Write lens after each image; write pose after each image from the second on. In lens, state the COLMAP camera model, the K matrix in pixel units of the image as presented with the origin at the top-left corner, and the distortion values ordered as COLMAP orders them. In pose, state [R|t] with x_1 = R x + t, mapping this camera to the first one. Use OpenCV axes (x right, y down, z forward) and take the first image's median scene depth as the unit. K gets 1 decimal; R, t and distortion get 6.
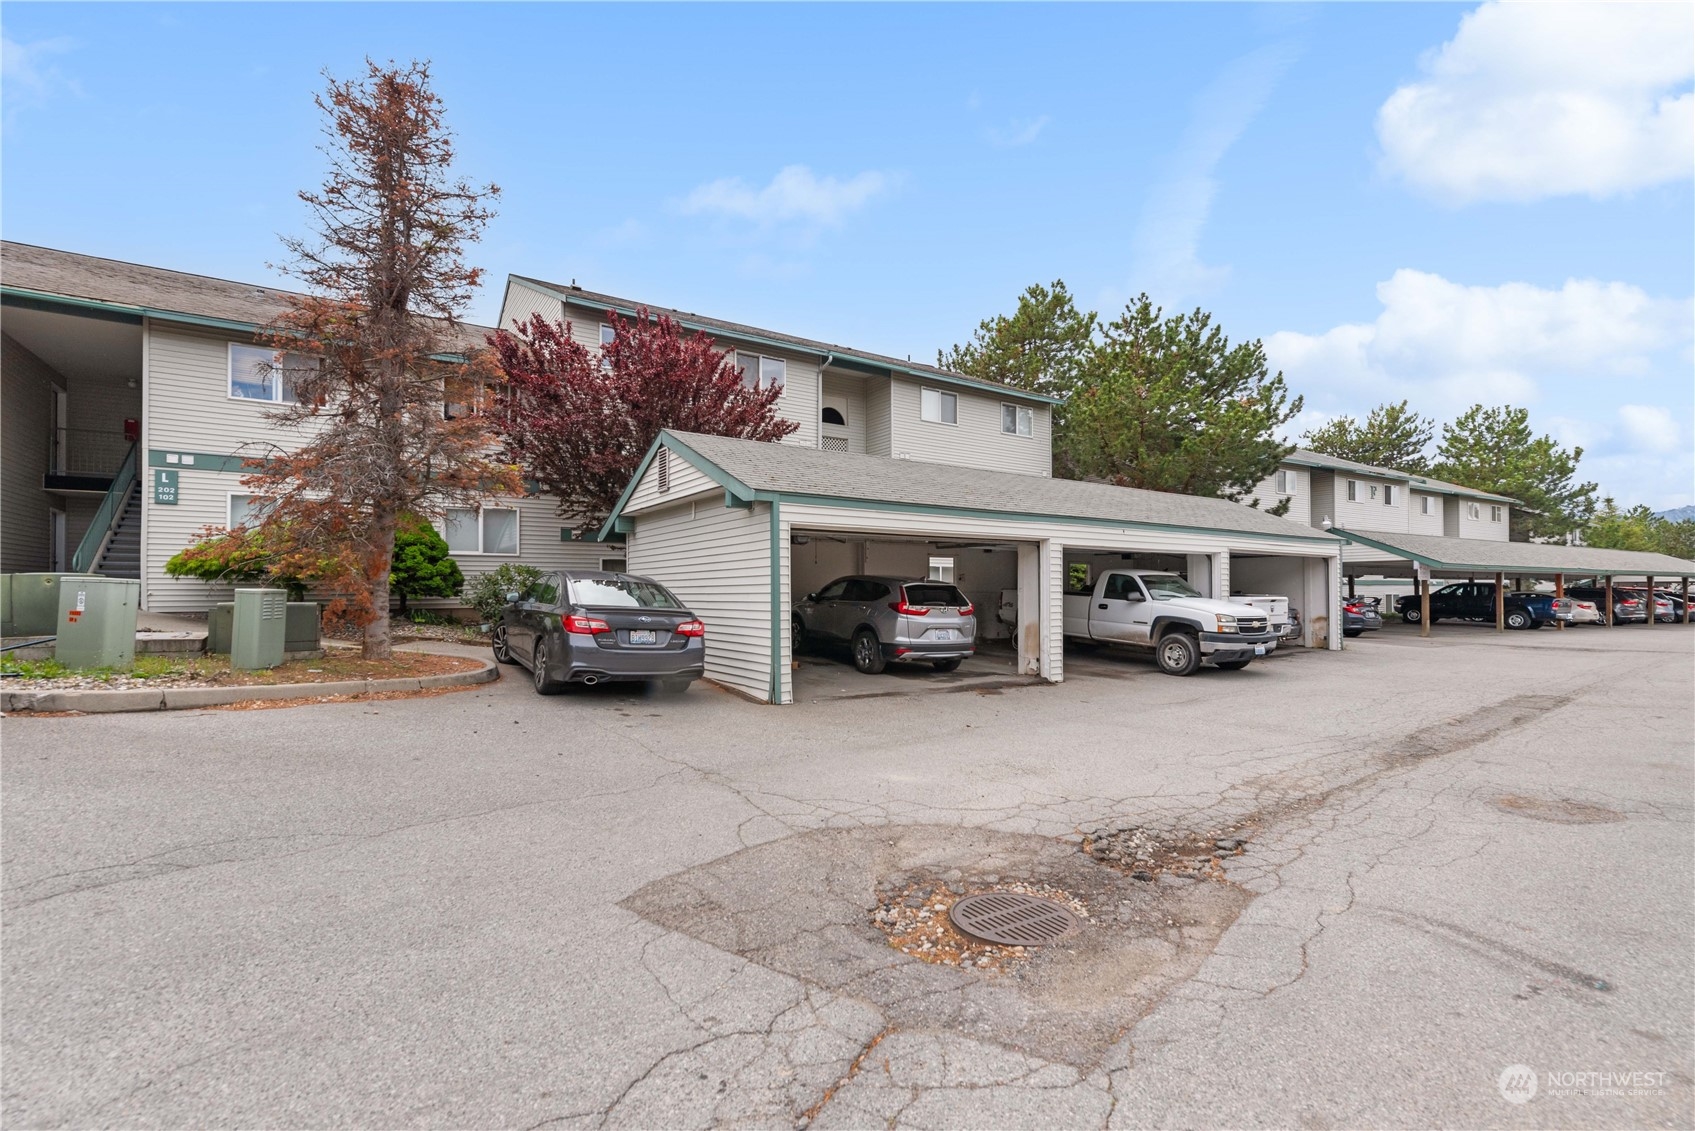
lens RADIAL K [[746.2, 0, 851.4], [0, 746.2, 581.6], [0, 0, 1]] dist [0.001718, -0.000216]
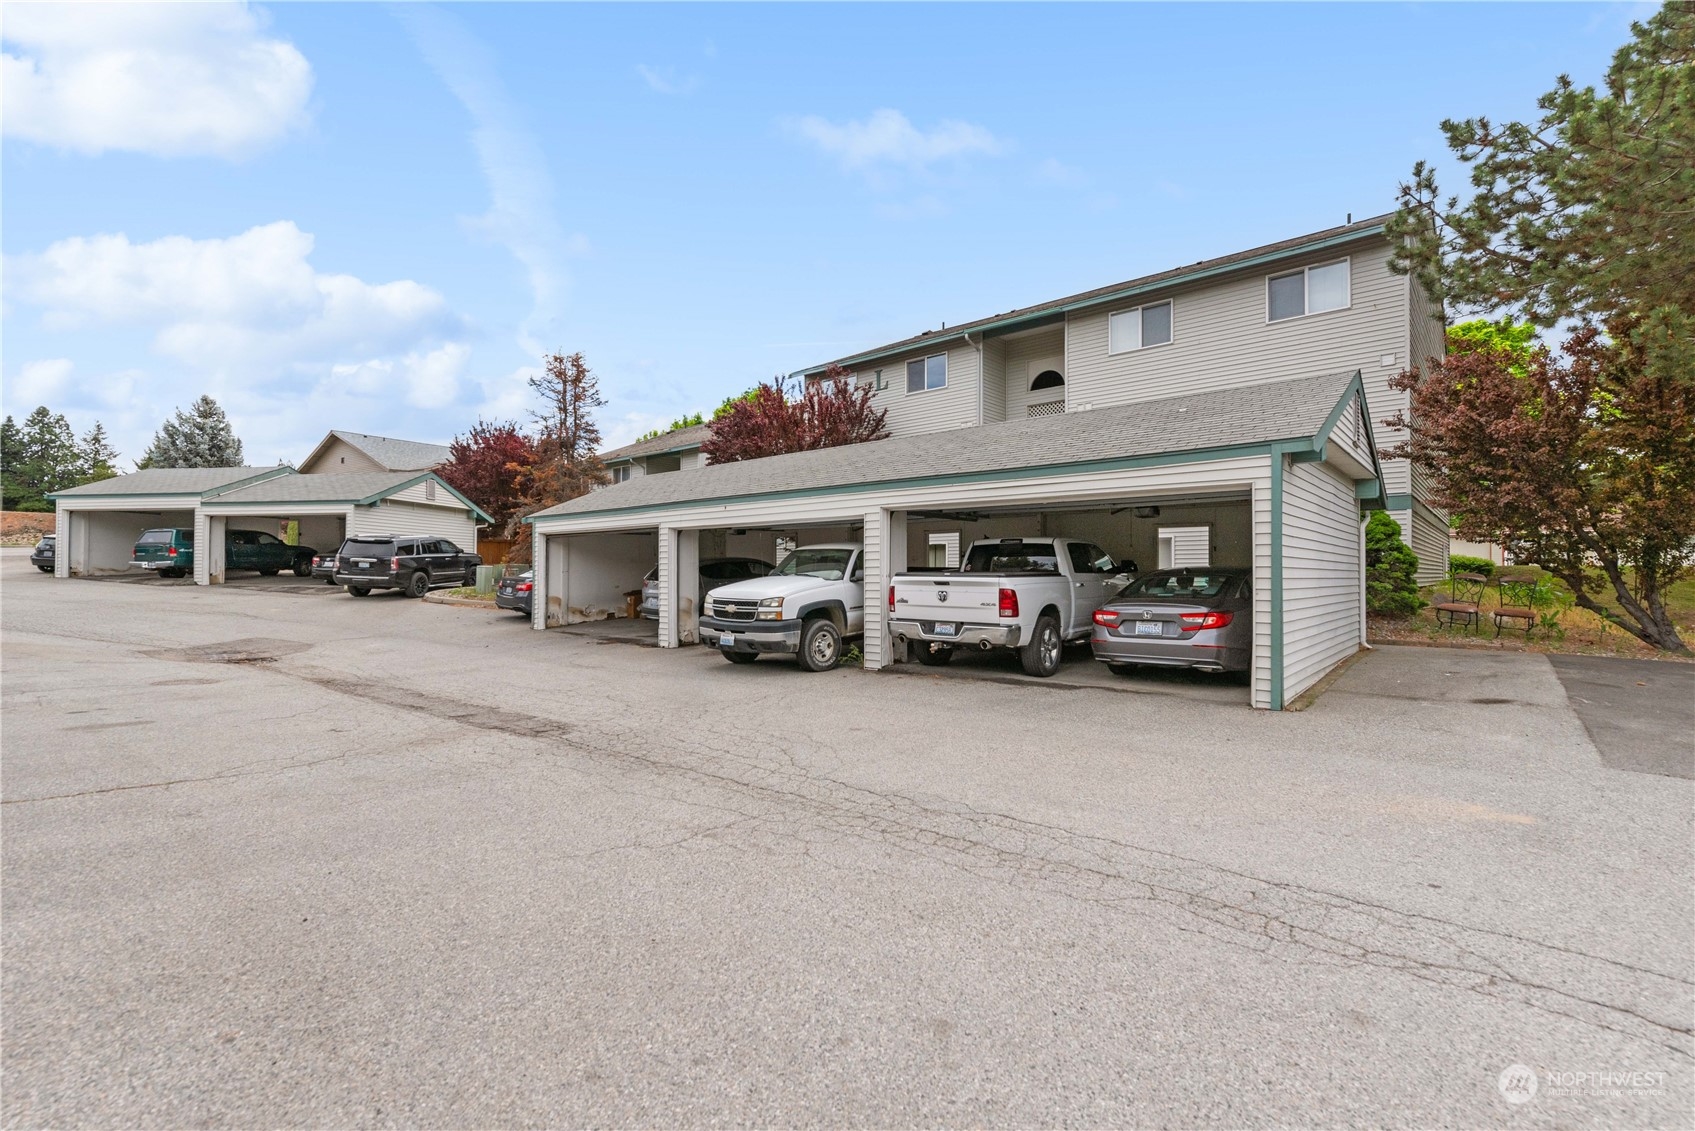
lens RADIAL K [[733.0, 0, 854.9], [0, 733.0, 563.9], [0, 0, 1]] dist [0.002059, 0.000110]
pose [[0.242274, -0.012109, -0.970132, 1.179469], [0.011064, 0.999892, -0.009718, 0.015649], [0.970145, -0.008379, 0.242381, 0.817725]]
